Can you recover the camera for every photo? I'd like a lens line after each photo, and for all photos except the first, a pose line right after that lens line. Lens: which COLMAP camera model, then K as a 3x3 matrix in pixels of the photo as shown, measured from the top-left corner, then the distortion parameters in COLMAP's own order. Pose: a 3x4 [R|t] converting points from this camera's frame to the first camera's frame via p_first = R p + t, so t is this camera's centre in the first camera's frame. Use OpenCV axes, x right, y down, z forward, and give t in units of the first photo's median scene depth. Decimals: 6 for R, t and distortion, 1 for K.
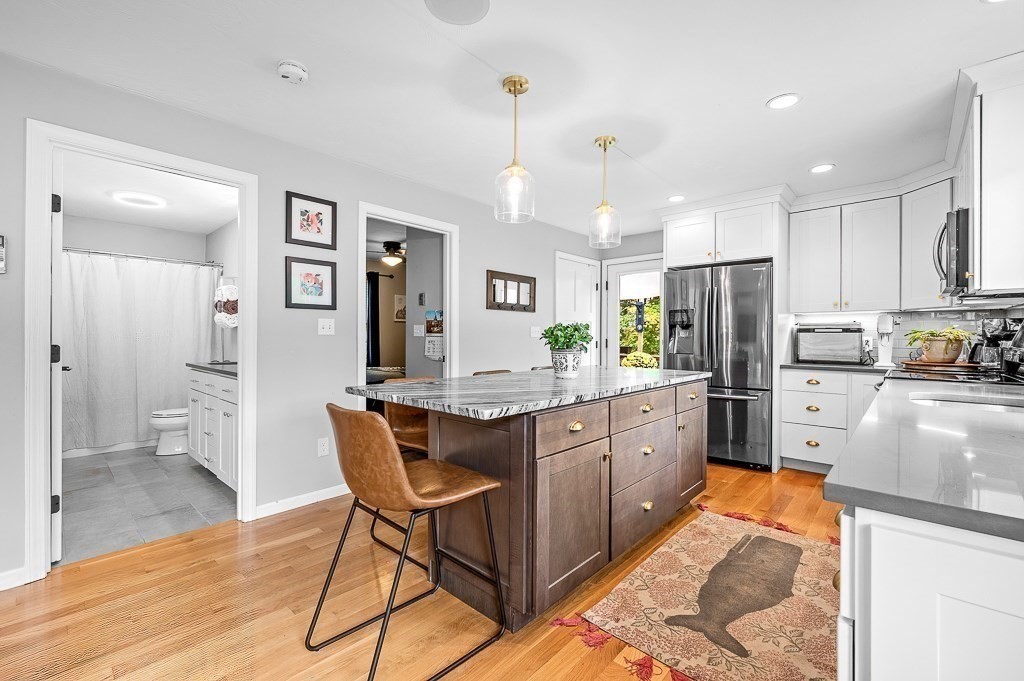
lens RADIAL K [[438.0, 0, 512.0], [0, 438.0, 340.5], [0, 0, 1]] dist [-0.000967, -0.000257]
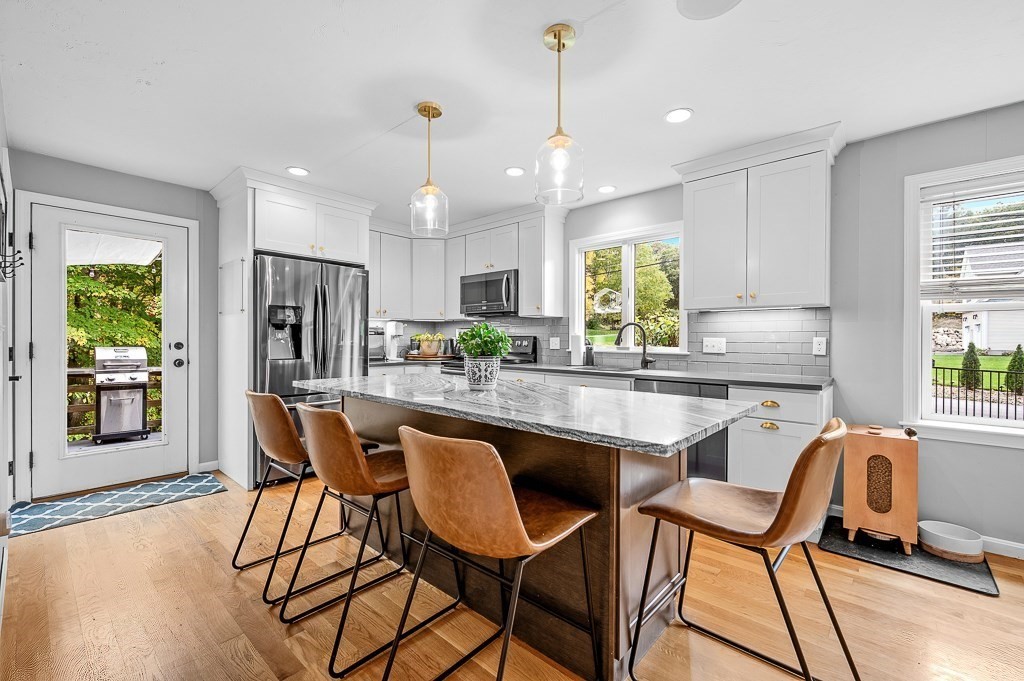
lens RADIAL K [[427.2, 0, 515.8], [0, 427.2, 341.9], [0, 0, 1]] dist [0.002002, 0.000309]
pose [[-0.021957, -0.010483, 0.999704, -0.550185], [0.004287, 0.999935, 0.010580, -0.011139], [-0.999750, 0.004518, -0.021911, 0.749397]]
